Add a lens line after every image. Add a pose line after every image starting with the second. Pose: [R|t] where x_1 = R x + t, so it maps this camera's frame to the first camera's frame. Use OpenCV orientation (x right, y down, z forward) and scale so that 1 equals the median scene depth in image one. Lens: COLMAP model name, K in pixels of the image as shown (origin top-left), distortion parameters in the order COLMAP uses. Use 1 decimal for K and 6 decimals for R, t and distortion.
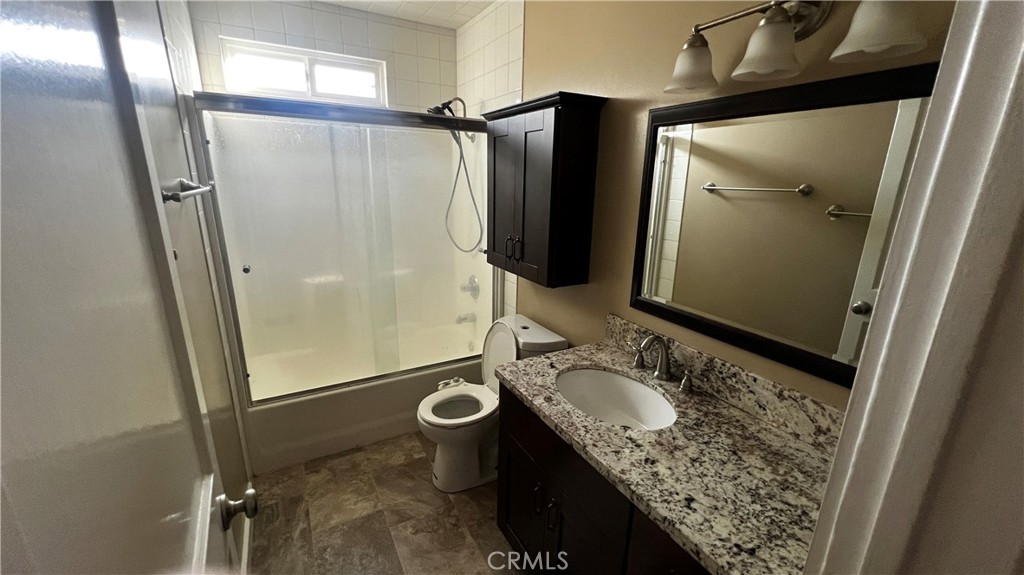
lens RADIAL K [[409.5, 0, 511.7], [0, 409.5, 290.6], [0, 0, 1]] dist [-0.000873, 0.000582]
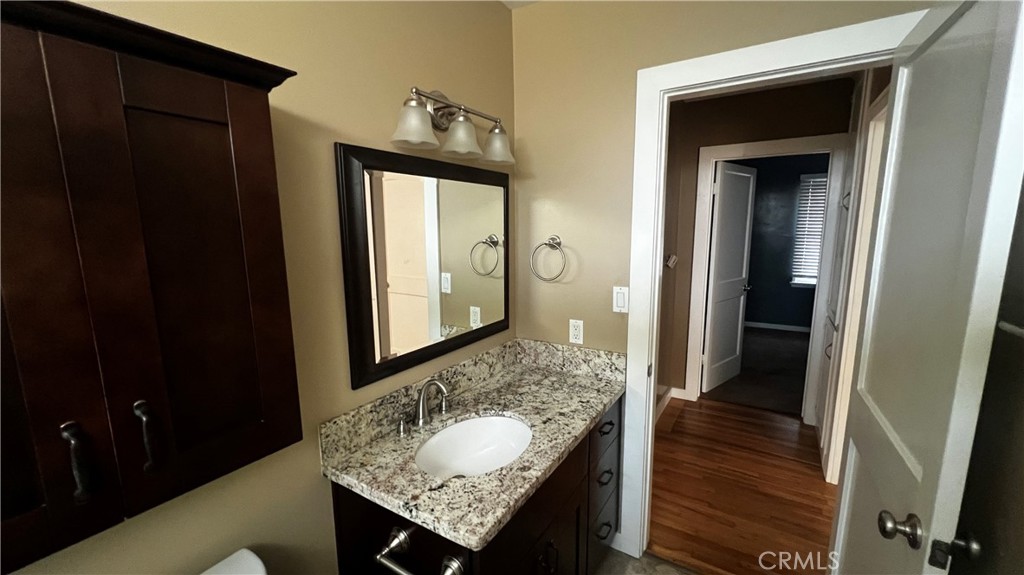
lens RADIAL K [[409.5, 0, 513.8], [0, 409.5, 289.1], [0, 0, 1]] dist [-0.000873, 0.000582]
pose [[-0.473173, -0.154884, 0.867247, -0.663682], [0.231128, 0.928116, 0.291858, -0.396345], [-0.850110, 0.338545, -0.403362, 1.341745]]
